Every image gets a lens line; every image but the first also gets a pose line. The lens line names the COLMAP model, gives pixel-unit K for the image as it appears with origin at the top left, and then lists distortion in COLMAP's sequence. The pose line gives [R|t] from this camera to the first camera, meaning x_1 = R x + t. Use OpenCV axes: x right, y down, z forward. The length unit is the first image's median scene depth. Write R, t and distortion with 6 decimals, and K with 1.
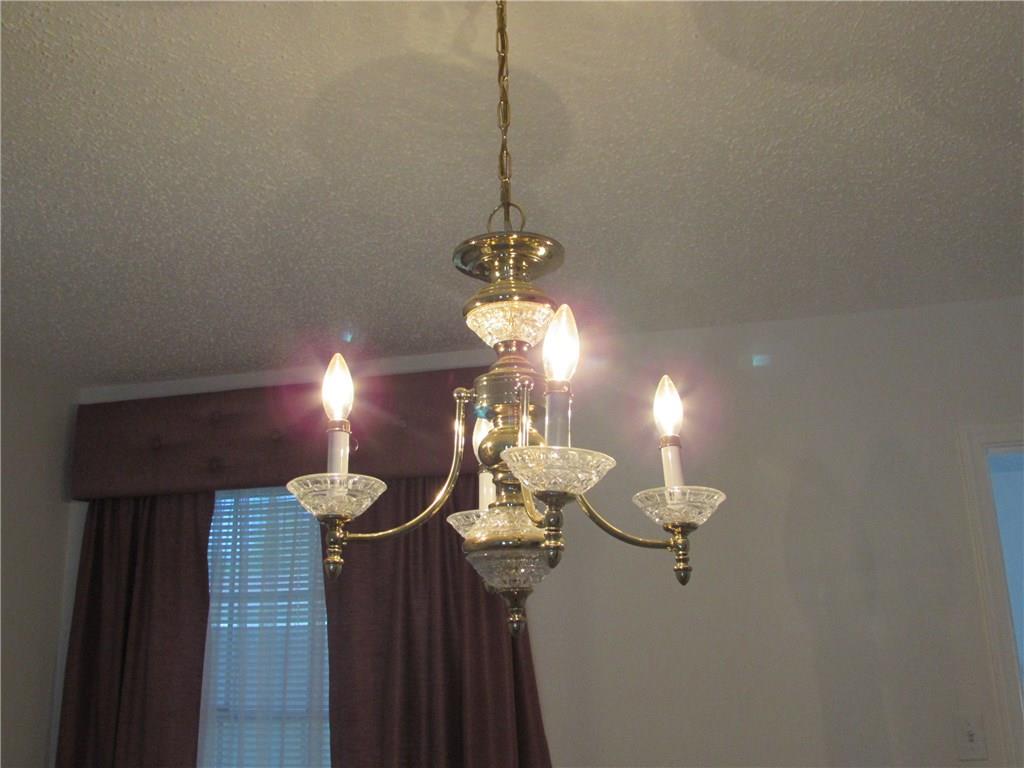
lens RADIAL K [[891.8, 0, 512.0], [0, 891.8, 384.0], [0, 0, 1]] dist [-0.061412, 0.015890]
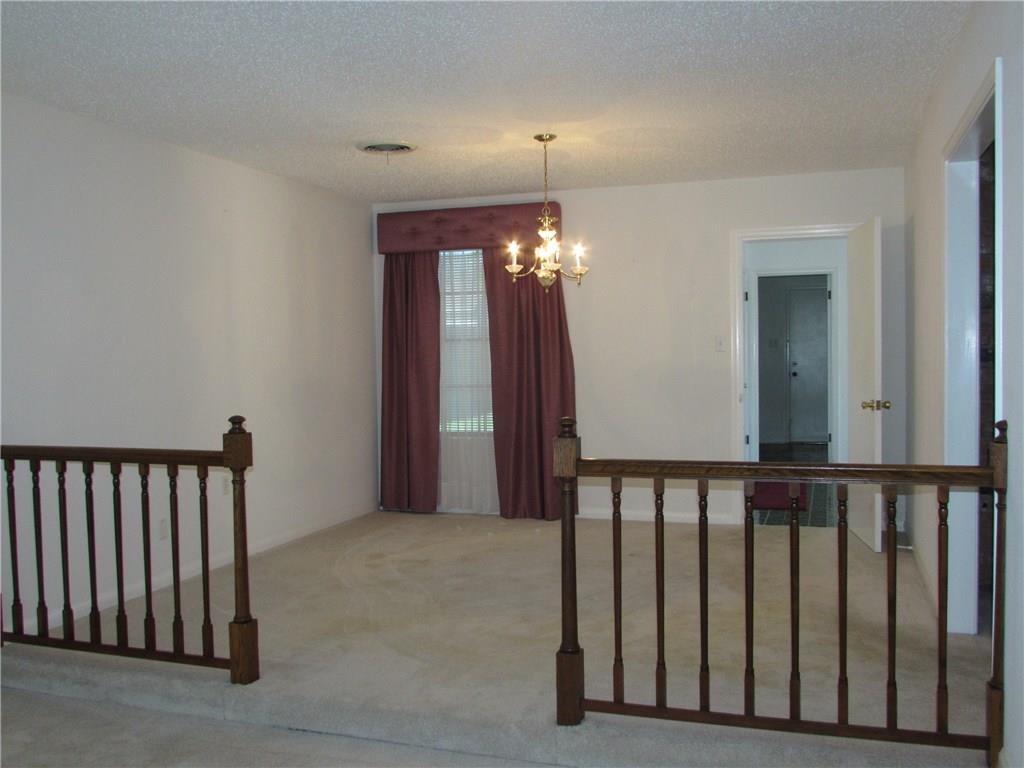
lens RADIAL K [[891.8, 0, 512.0], [0, 891.8, 384.0], [0, 0, 1]] dist [-0.061412, 0.015890]
pose [[0.995516, 0.016894, -0.093070, 0.106415], [0.013026, 0.950063, 0.311785, -0.311157], [0.093689, -0.311599, 0.945584, -1.508179]]
